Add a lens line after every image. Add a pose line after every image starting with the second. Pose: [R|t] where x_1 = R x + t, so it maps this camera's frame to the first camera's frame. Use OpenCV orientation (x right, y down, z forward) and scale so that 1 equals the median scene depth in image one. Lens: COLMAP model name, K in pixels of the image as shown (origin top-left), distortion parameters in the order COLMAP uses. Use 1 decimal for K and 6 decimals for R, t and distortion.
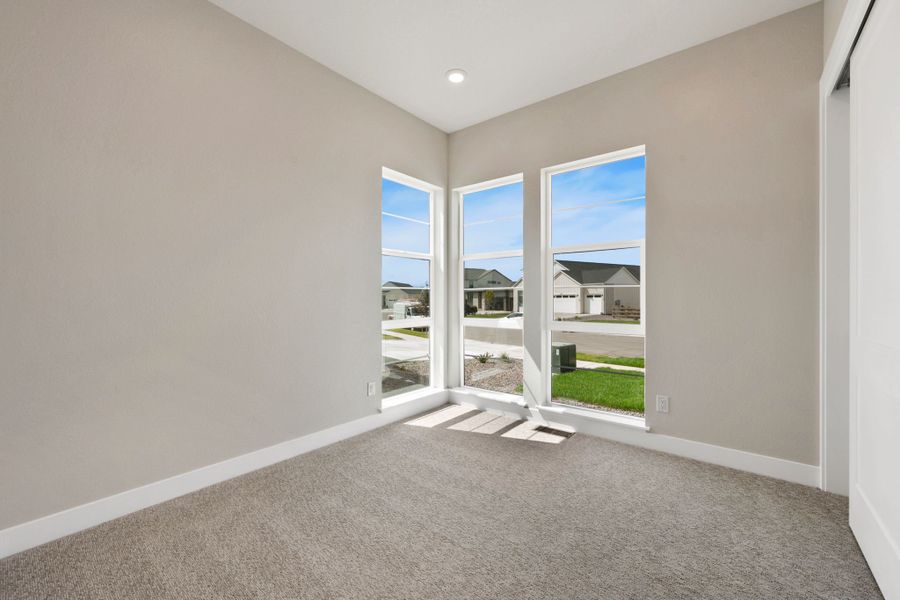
lens RADIAL K [[359.2, 0, 456.0], [0, 359.2, 300.8], [0, 0, 1]] dist [0.000154, -0.000065]
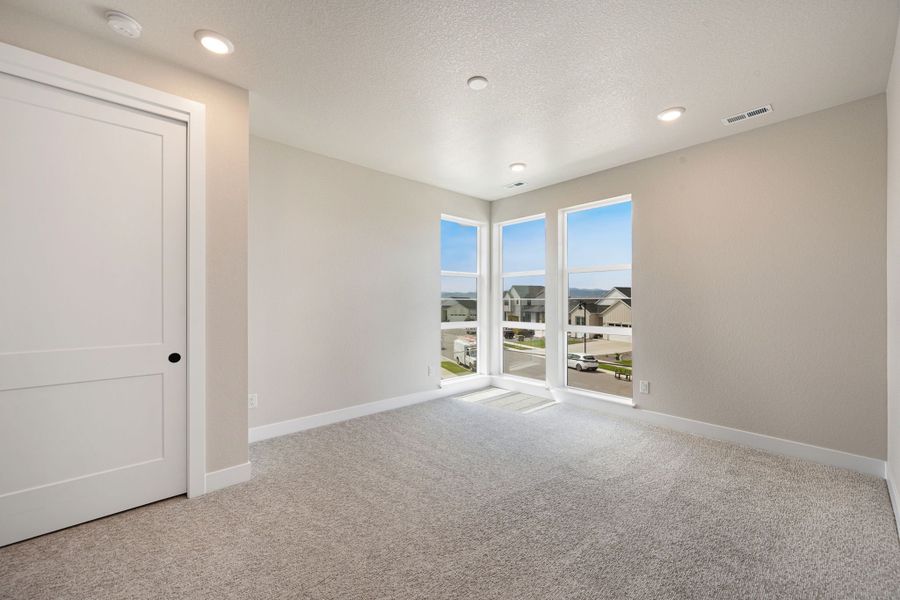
lens RADIAL K [[359.2, 0, 449.8], [0, 359.2, 300.0], [0, 0, 1]] dist [0.000154, -0.000065]
pose [[0.981495, -0.009329, -0.191262, 0.086882], [0.008061, 0.999940, -0.007406, -0.025311], [0.191319, 0.005727, 0.981511, -0.336252]]
